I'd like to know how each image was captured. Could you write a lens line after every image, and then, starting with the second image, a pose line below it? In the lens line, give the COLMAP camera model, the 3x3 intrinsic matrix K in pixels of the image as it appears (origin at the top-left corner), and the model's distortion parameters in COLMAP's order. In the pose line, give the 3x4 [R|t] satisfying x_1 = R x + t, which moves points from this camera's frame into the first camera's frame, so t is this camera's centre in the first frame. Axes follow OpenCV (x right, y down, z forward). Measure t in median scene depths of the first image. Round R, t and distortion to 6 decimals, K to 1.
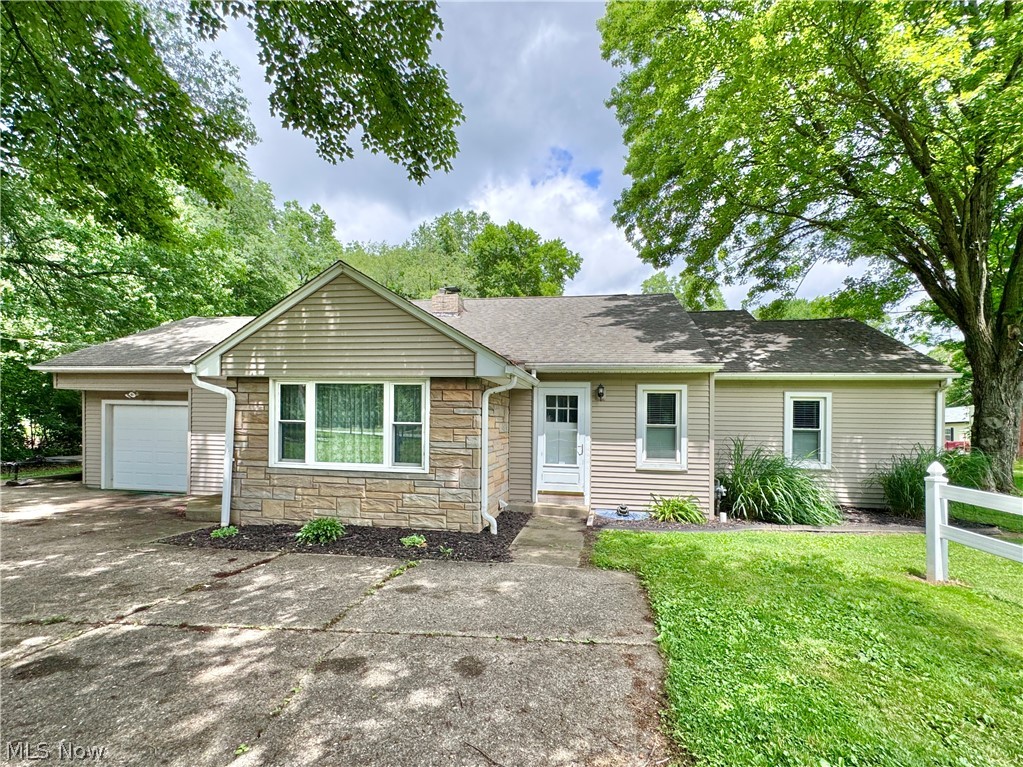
lens RADIAL K [[418.4, 0, 512.7], [0, 418.4, 427.3], [0, 0, 1]] dist [-0.001360, -0.000012]
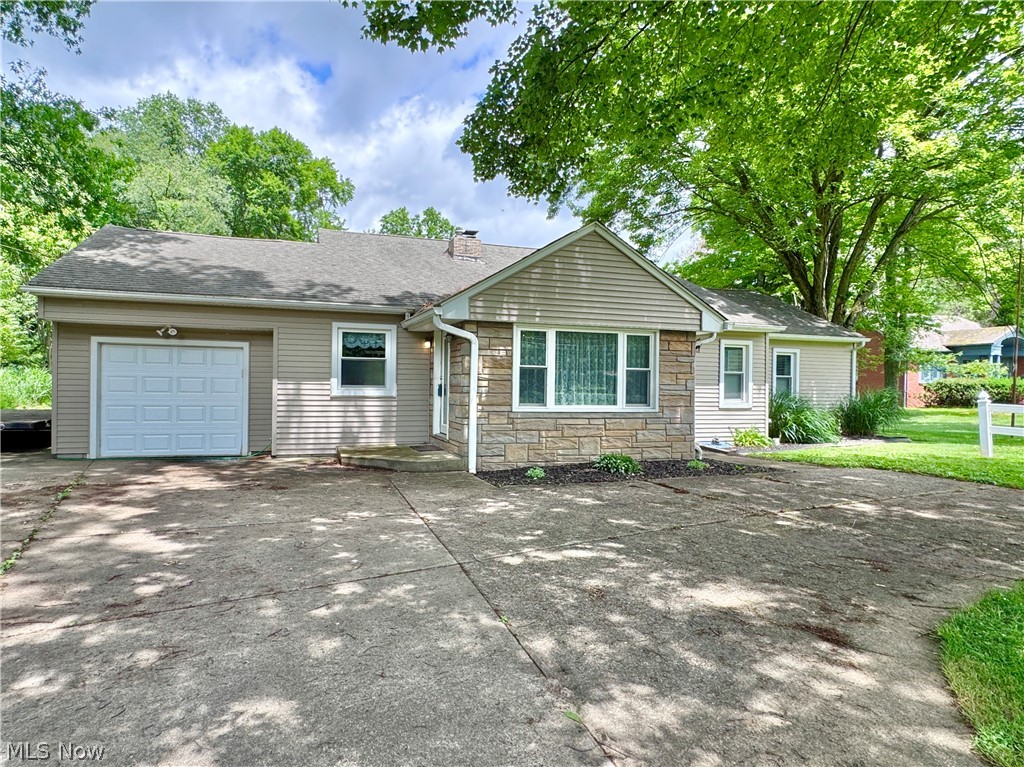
lens RADIAL K [[453.9, 0, 512.0], [0, 453.9, 383.5], [0, 0, 1]] dist [-0.001213, -0.000150]
pose [[0.925055, -0.005458, 0.379794, -0.998113], [0.003441, 0.999976, 0.005988, 0.020157], [-0.379817, -0.004232, 0.925052, -0.015688]]
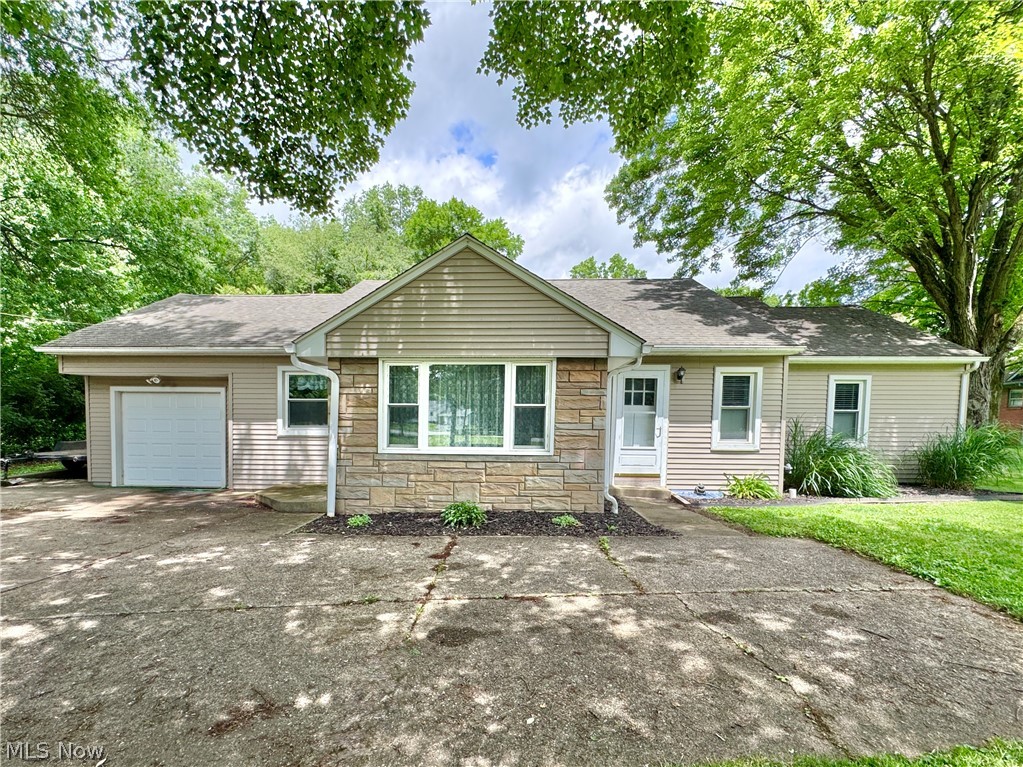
lens RADIAL K [[439.5, 0, 465.5], [0, 439.5, 441.9], [0, 0, 1]] dist [-0.000413, 0.000153]
pose [[0.994521, -0.017487, 0.103066, -0.488360], [0.012523, 0.998739, 0.048623, 0.023503], [-0.103786, -0.047066, 0.993485, -0.012719]]
